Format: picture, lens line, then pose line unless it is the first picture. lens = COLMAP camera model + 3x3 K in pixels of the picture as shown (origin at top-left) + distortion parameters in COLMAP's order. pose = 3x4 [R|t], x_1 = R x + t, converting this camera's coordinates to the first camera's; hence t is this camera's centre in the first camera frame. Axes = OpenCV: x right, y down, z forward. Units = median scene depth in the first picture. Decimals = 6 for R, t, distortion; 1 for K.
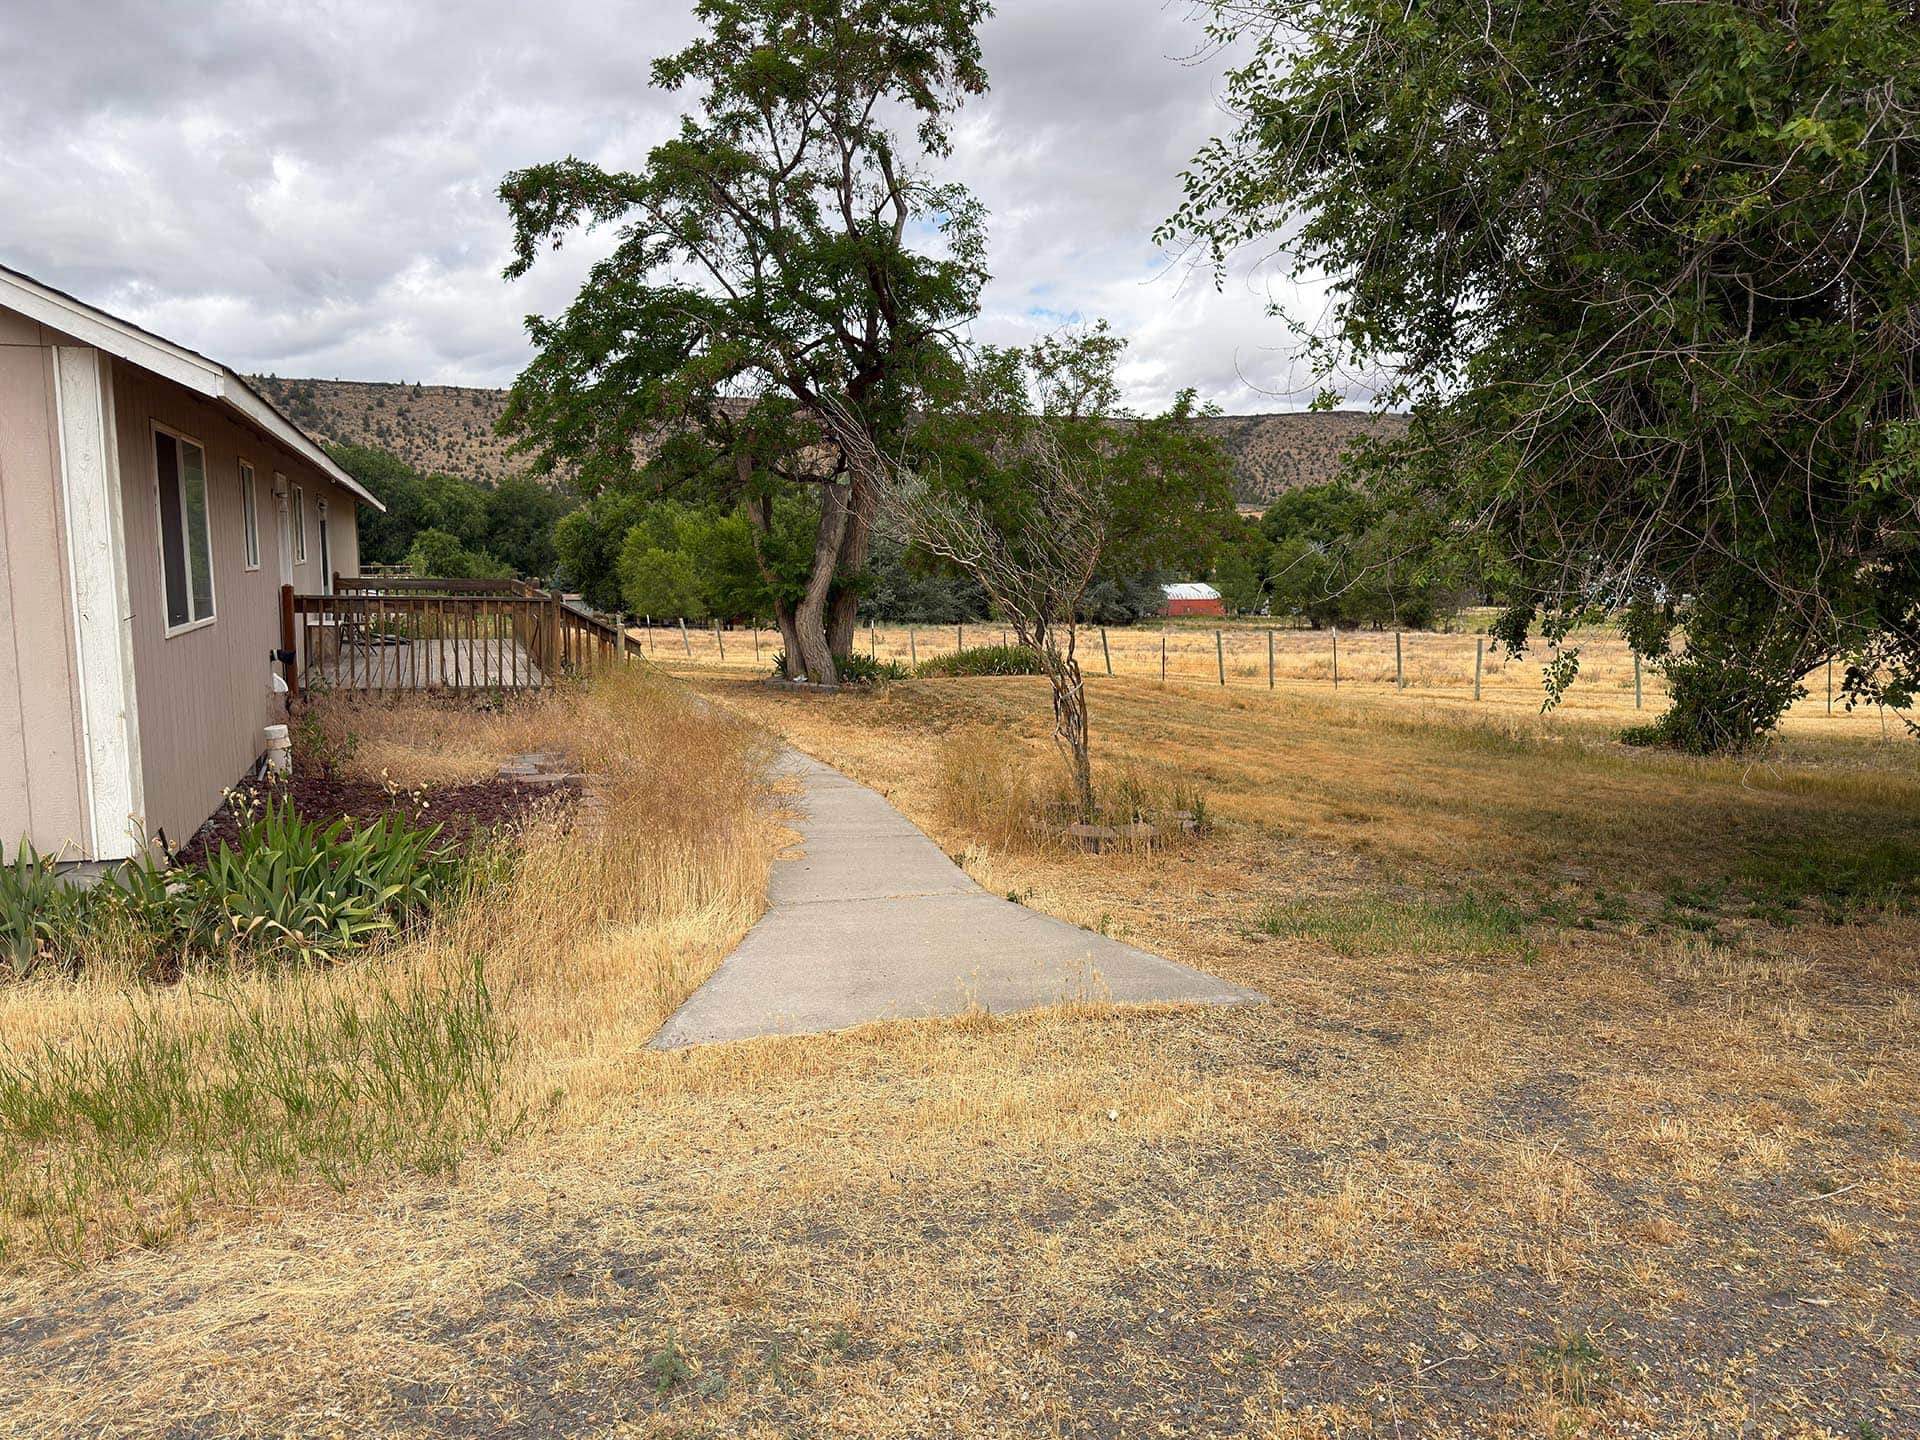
lens RADIAL K [[1359.7, 0, 964.7], [0, 1359.7, 716.5], [0, 0, 1]] dist [-0.003112, -0.002922]
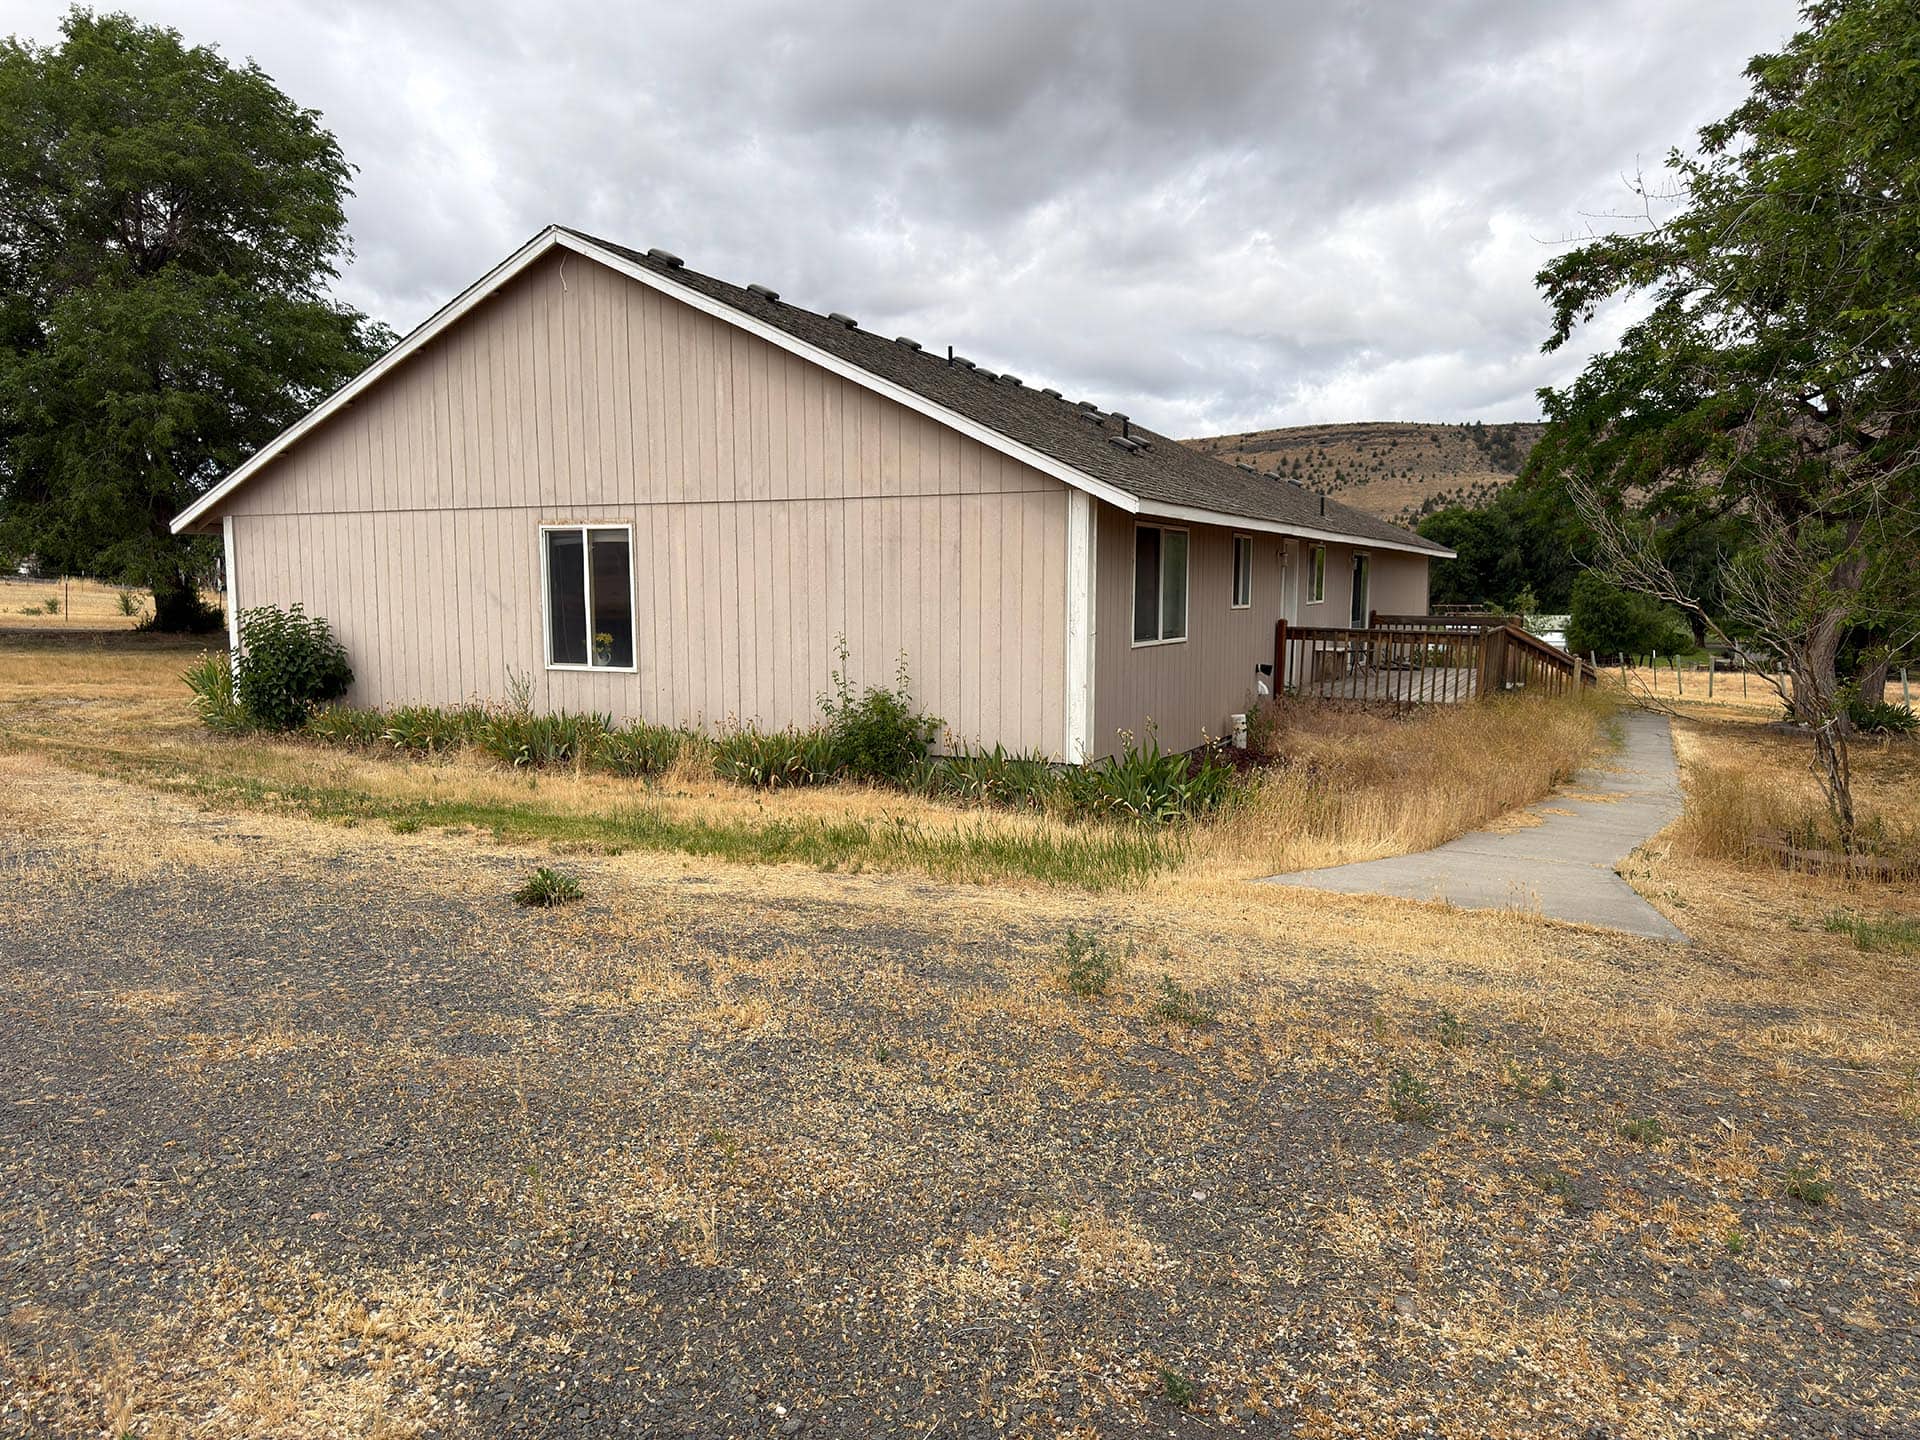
lens RADIAL K [[1359.7, 0, 958.1], [0, 1359.7, 724.7], [0, 0, 1]] dist [-0.003112, -0.002922]
pose [[0.679874, 0.072945, -0.729692, 0.178170], [-0.088854, 0.995904, 0.016770, 0.010227], [0.727926, 0.053434, 0.683570, -0.110947]]
